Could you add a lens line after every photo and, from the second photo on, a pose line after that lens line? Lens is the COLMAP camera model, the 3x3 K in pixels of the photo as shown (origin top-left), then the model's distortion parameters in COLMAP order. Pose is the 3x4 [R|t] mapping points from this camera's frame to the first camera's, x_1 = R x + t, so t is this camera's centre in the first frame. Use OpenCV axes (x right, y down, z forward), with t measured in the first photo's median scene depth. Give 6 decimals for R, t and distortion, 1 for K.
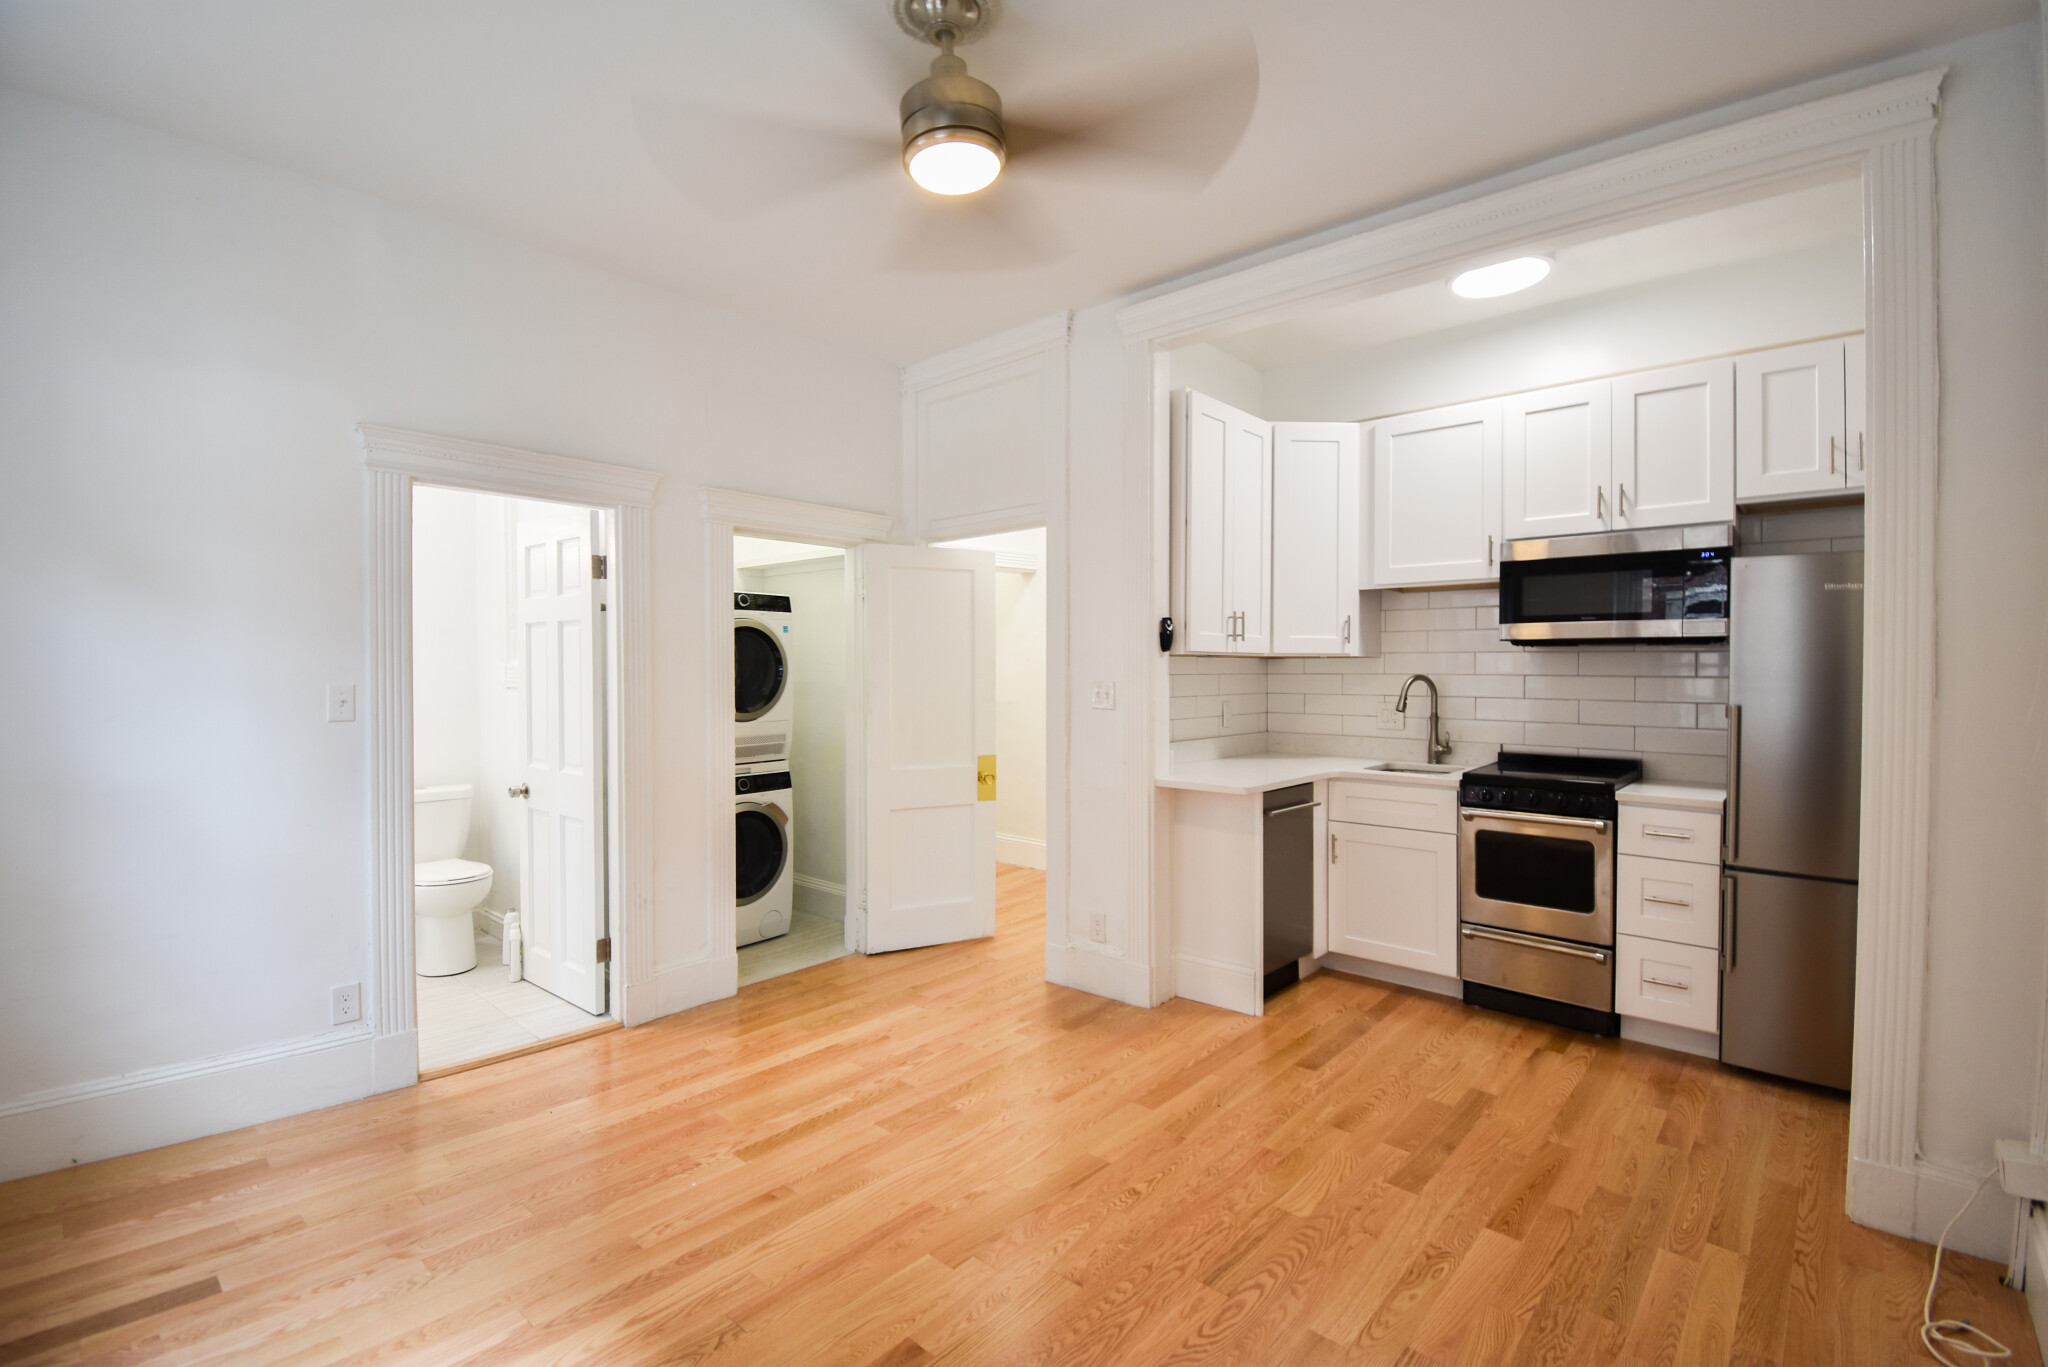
lens RADIAL K [[912.8, 0, 1037.7], [0, 912.8, 686.3], [0, 0, 1]] dist [0.023466, -0.026975]
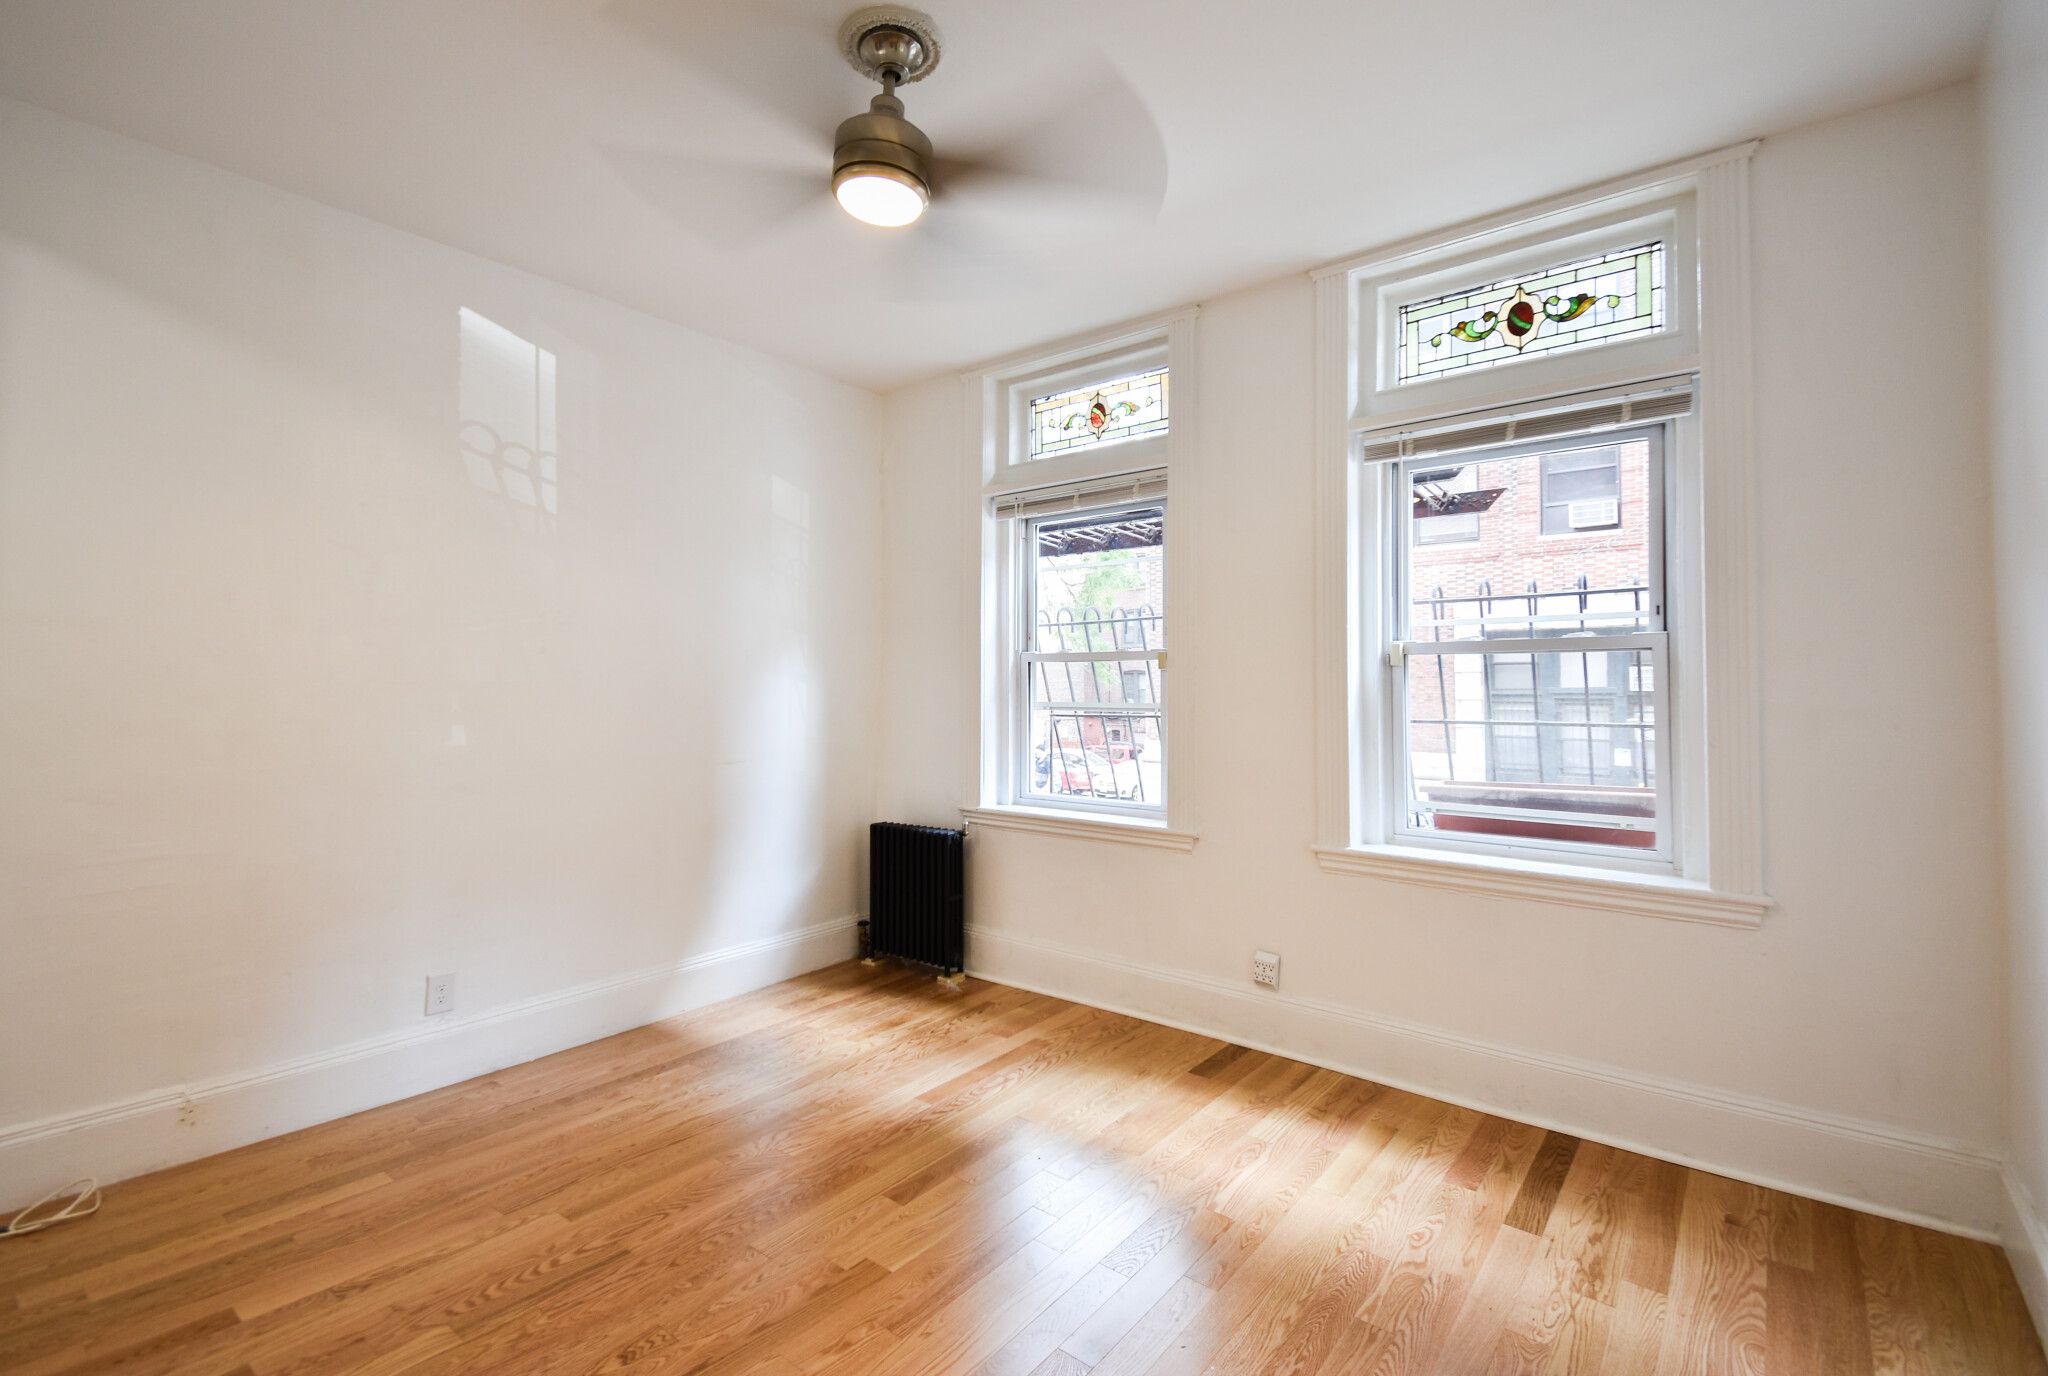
lens RADIAL K [[925.9, 0, 983.6], [0, 925.9, 677.2], [0, 0, 1]] dist [0.025048, -0.018755]
pose [[-0.999722, -0.009346, -0.021655, -0.111120], [-0.009375, 0.999955, 0.001261, -0.012425], [0.021642, 0.001464, -0.999765, 1.166331]]
